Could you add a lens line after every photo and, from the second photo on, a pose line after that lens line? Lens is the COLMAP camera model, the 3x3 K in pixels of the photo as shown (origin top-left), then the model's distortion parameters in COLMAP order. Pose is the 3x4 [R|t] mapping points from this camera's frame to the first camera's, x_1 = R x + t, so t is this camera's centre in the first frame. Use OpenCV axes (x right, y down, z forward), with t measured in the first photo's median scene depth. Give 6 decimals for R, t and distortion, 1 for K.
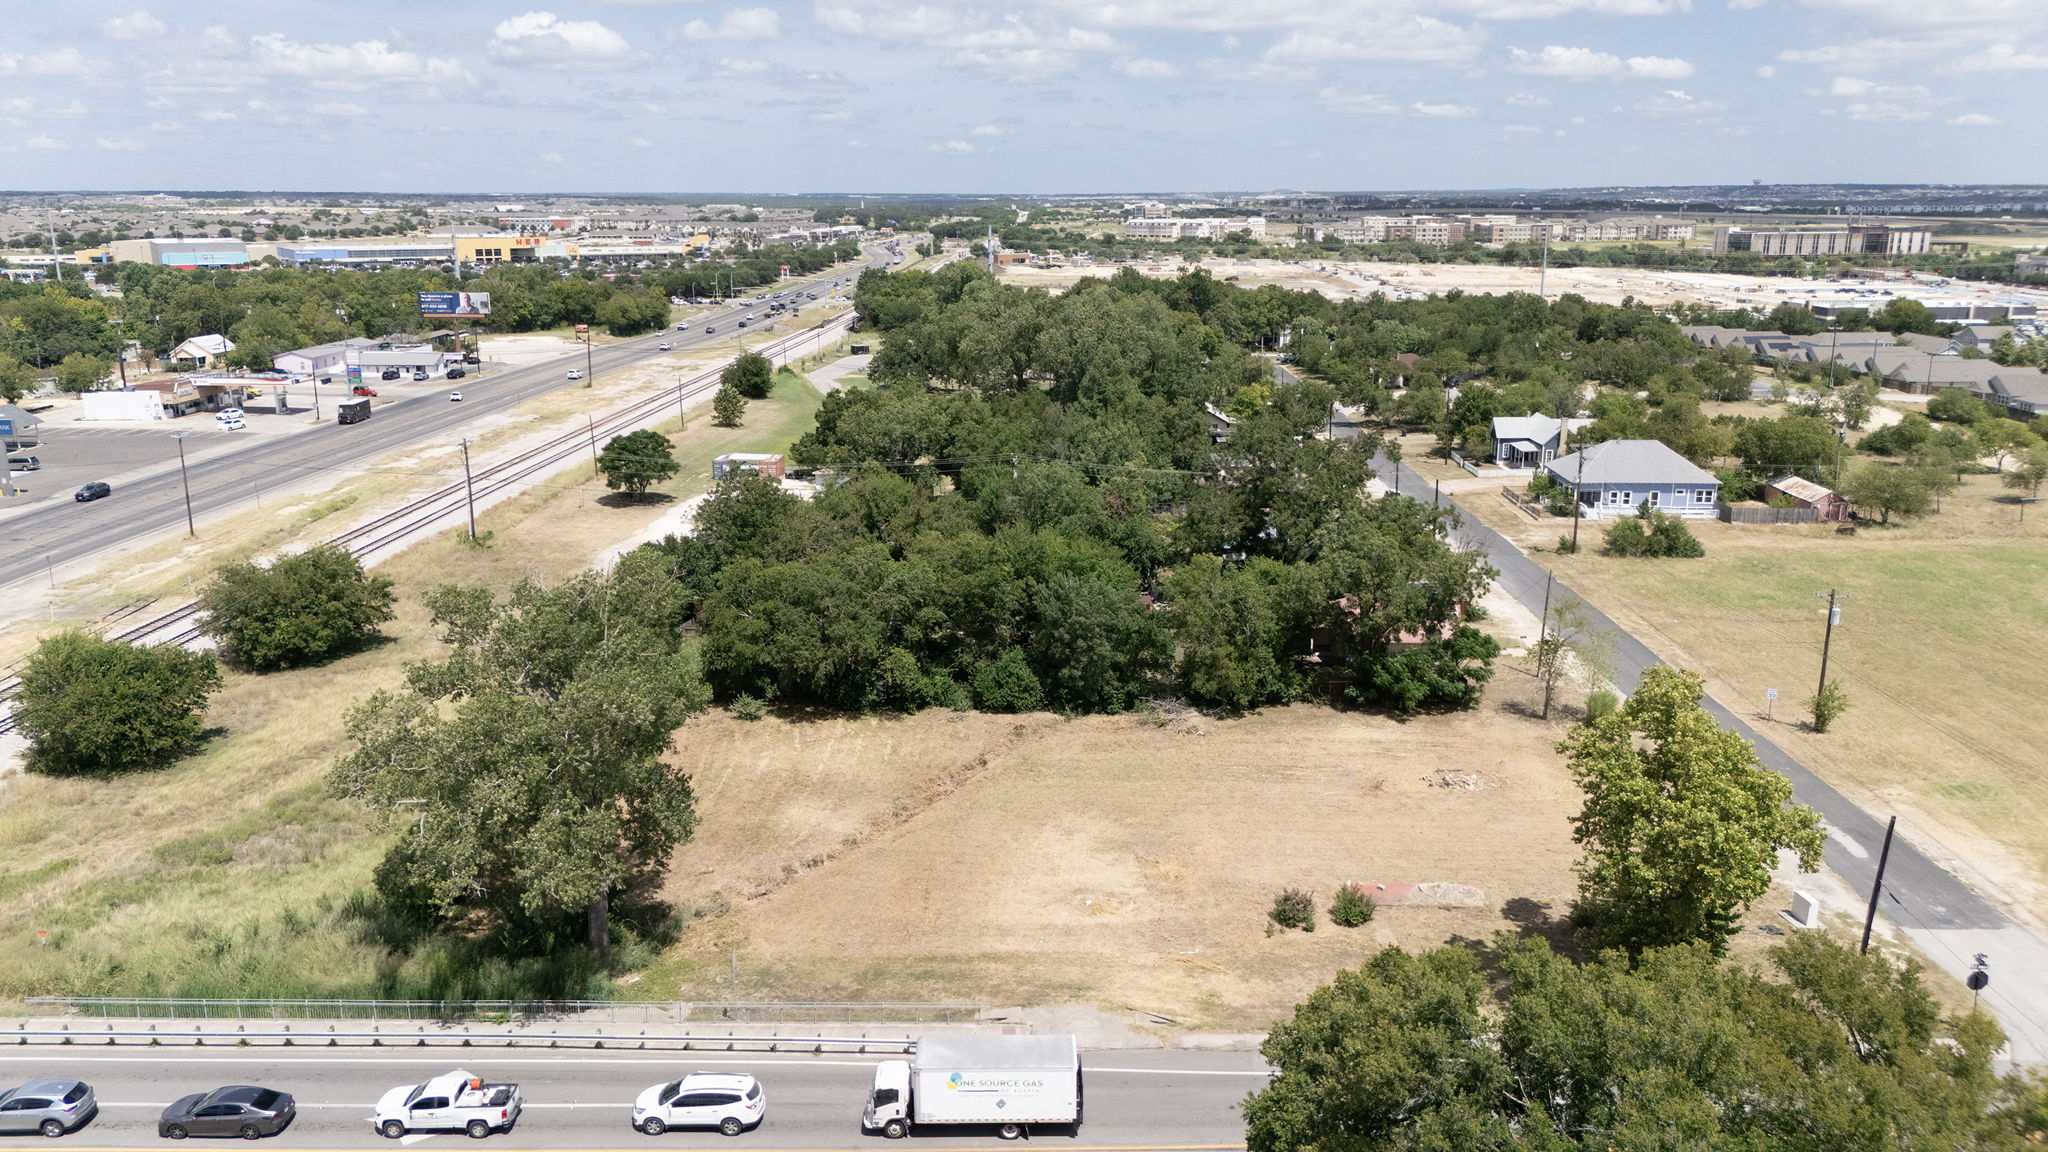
lens RADIAL K [[1491.6, 0, 1024.0], [0, 1491.6, 576.0], [0, 0, 1]] dist [0.078279, -0.076789]
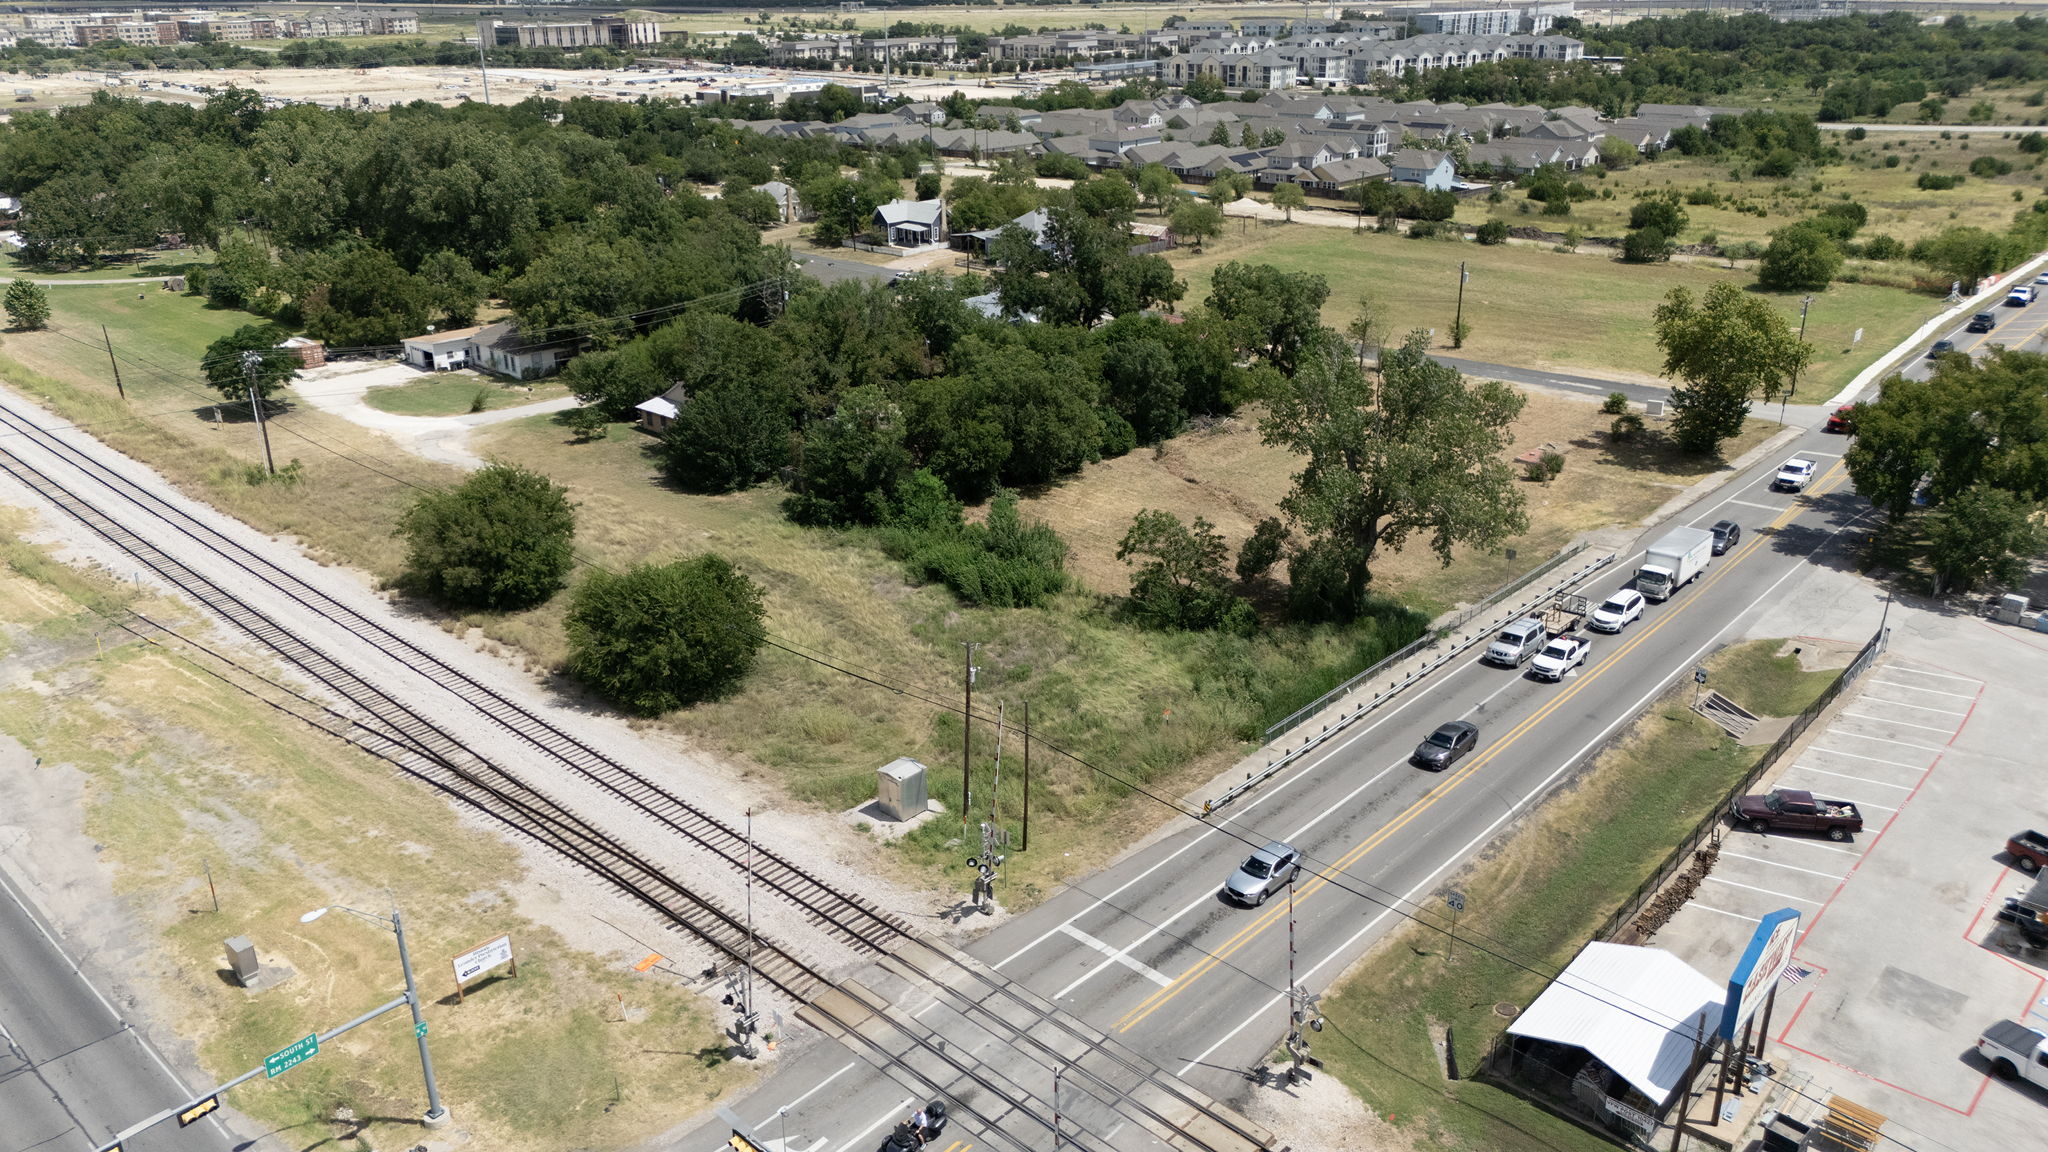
lens RADIAL K [[1518.5, 0, 1021.1], [0, 1518.5, 537.4], [0, 0, 1]] dist [0.073643, -0.088327]
pose [[0.669470, -0.265902, 0.693618, -0.997140], [0.195472, 0.963891, 0.180846, -0.093614], [-0.716659, 0.014511, 0.697272, 0.149349]]
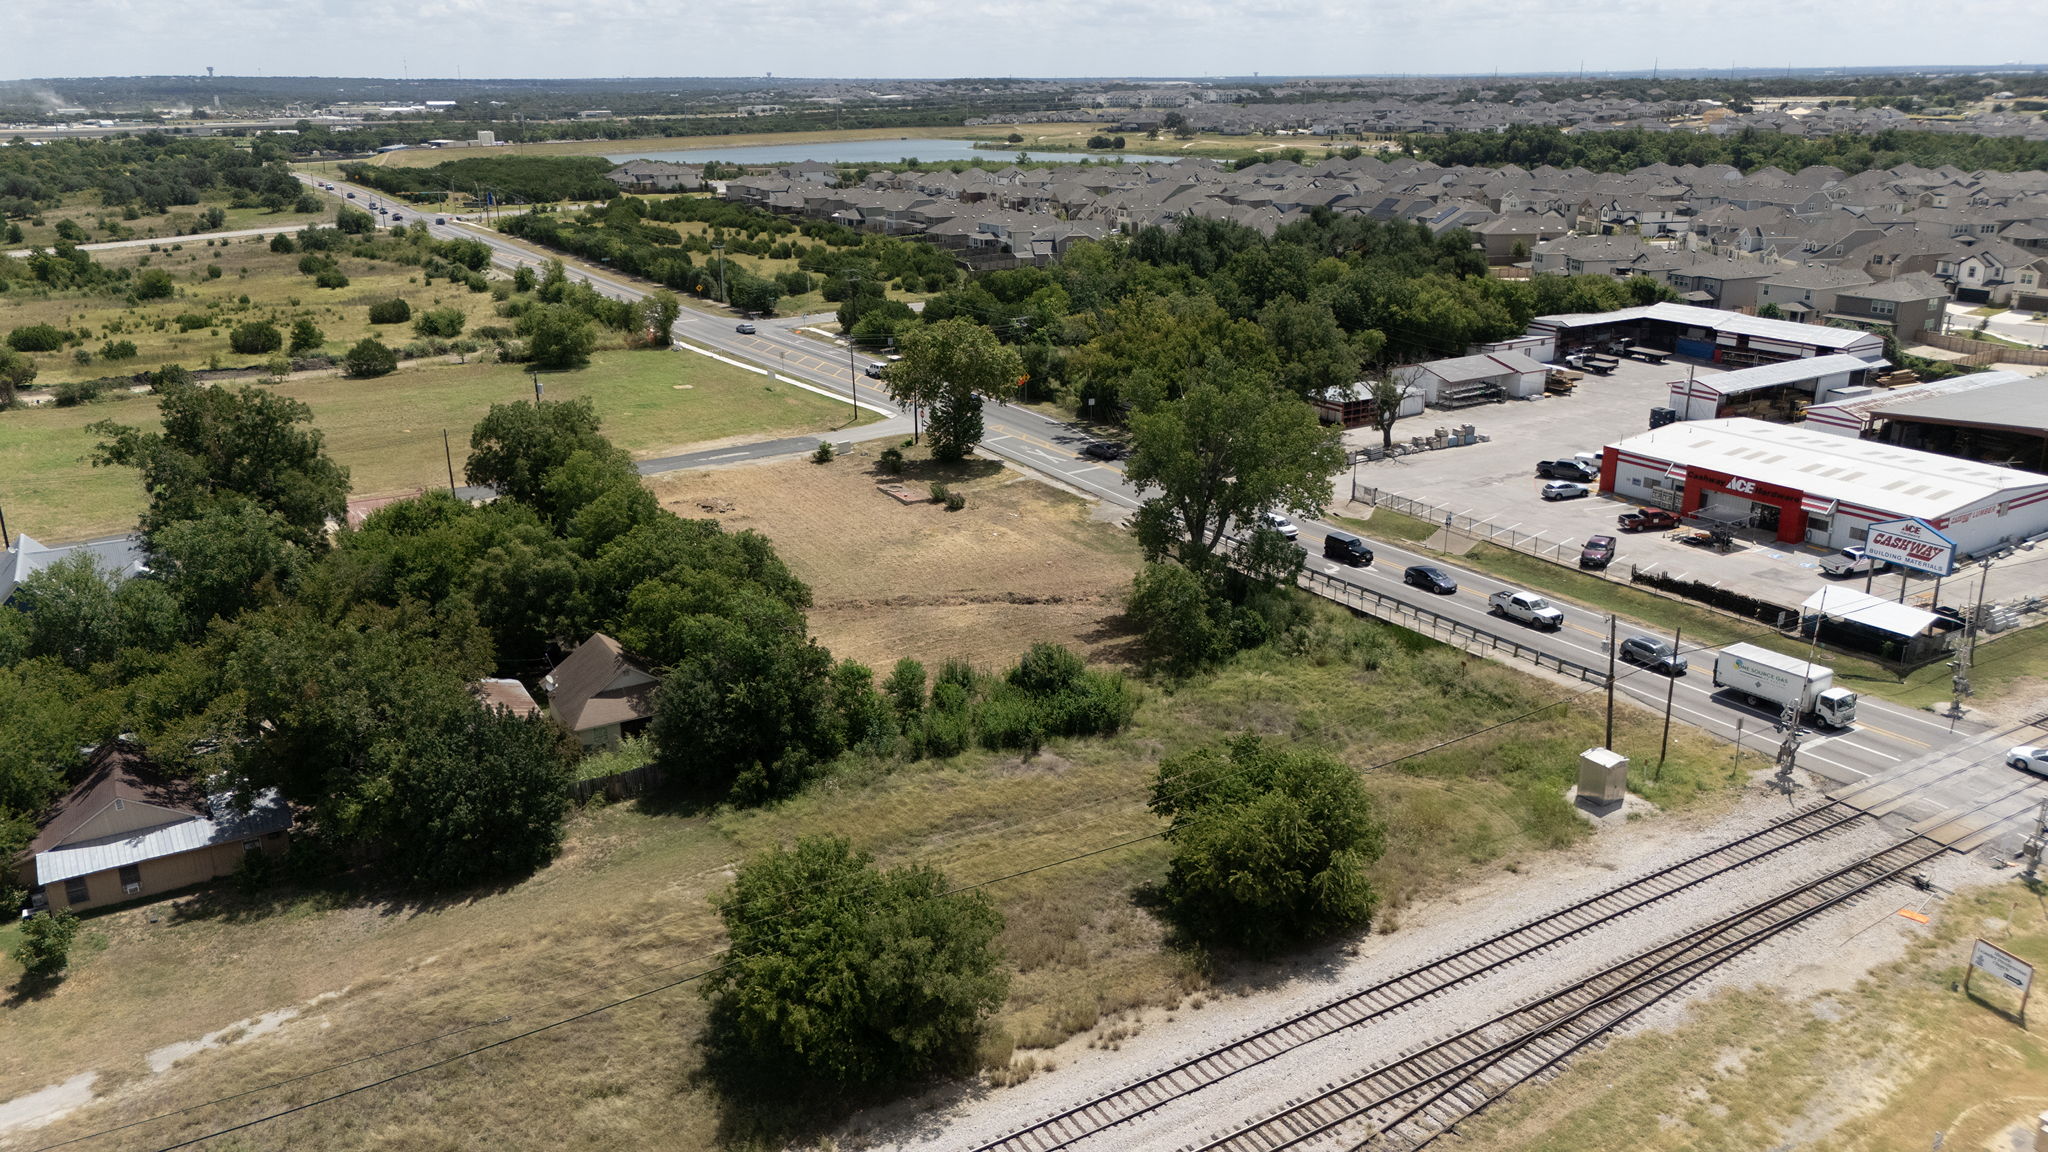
lens RADIAL K [[1518.5, 0, 1021.1], [0, 1518.5, 537.4], [0, 0, 1]] dist [0.073643, -0.088327]
pose [[-0.534931, -0.240066, 0.810072, -1.014043], [0.218804, 0.886713, 0.407266, -0.356233], [-0.816072, 0.395106, -0.421803, 1.234555]]
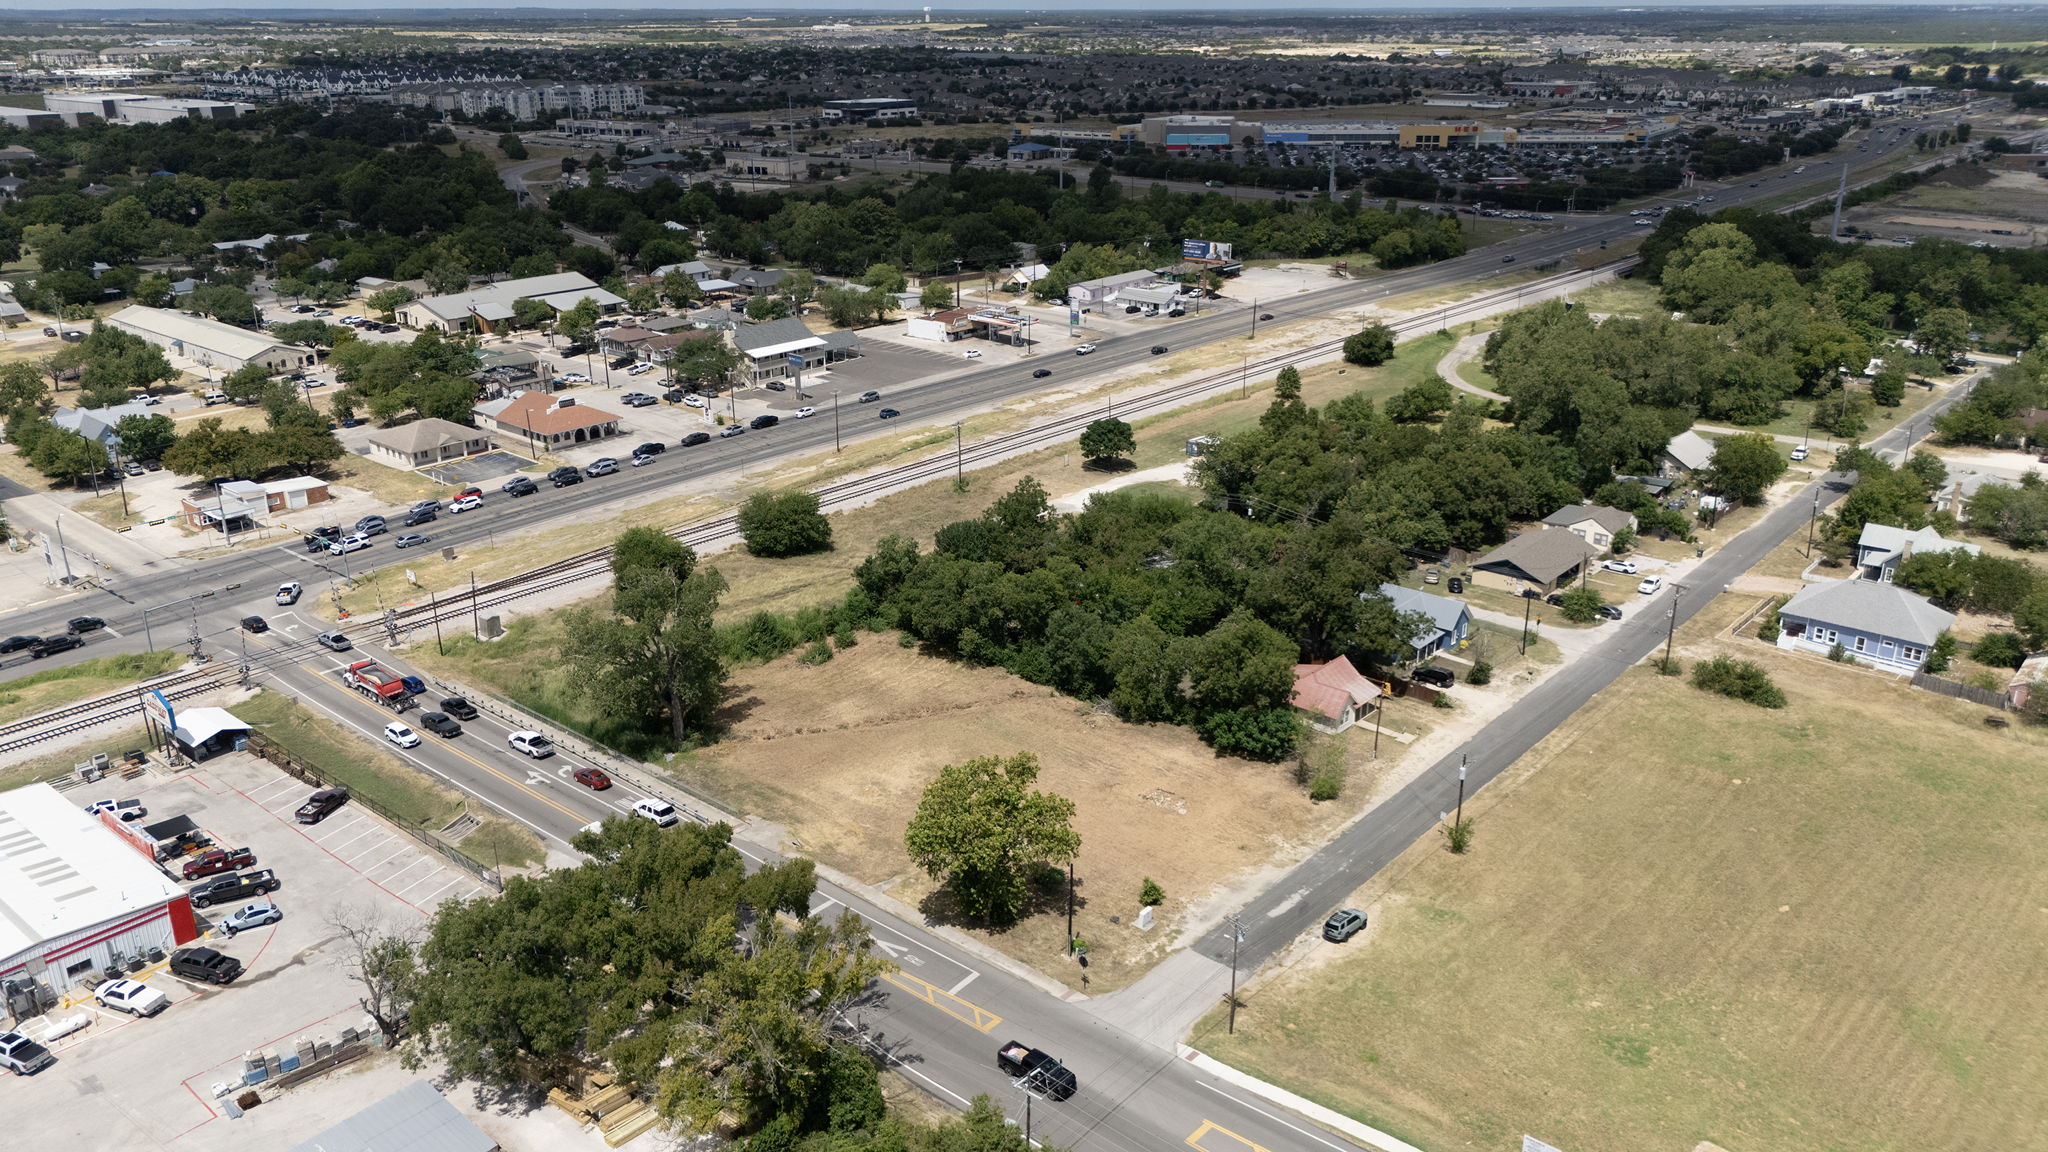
lens RADIAL K [[1491.6, 0, 1024.0], [0, 1491.6, 576.0], [0, 0, 1]] dist [0.078279, -0.076789]
pose [[0.775681, 0.219573, -0.591699, 0.908431], [-0.153389, 0.975006, 0.160731, -0.277322], [0.612202, -0.033916, 0.789974, -0.274574]]
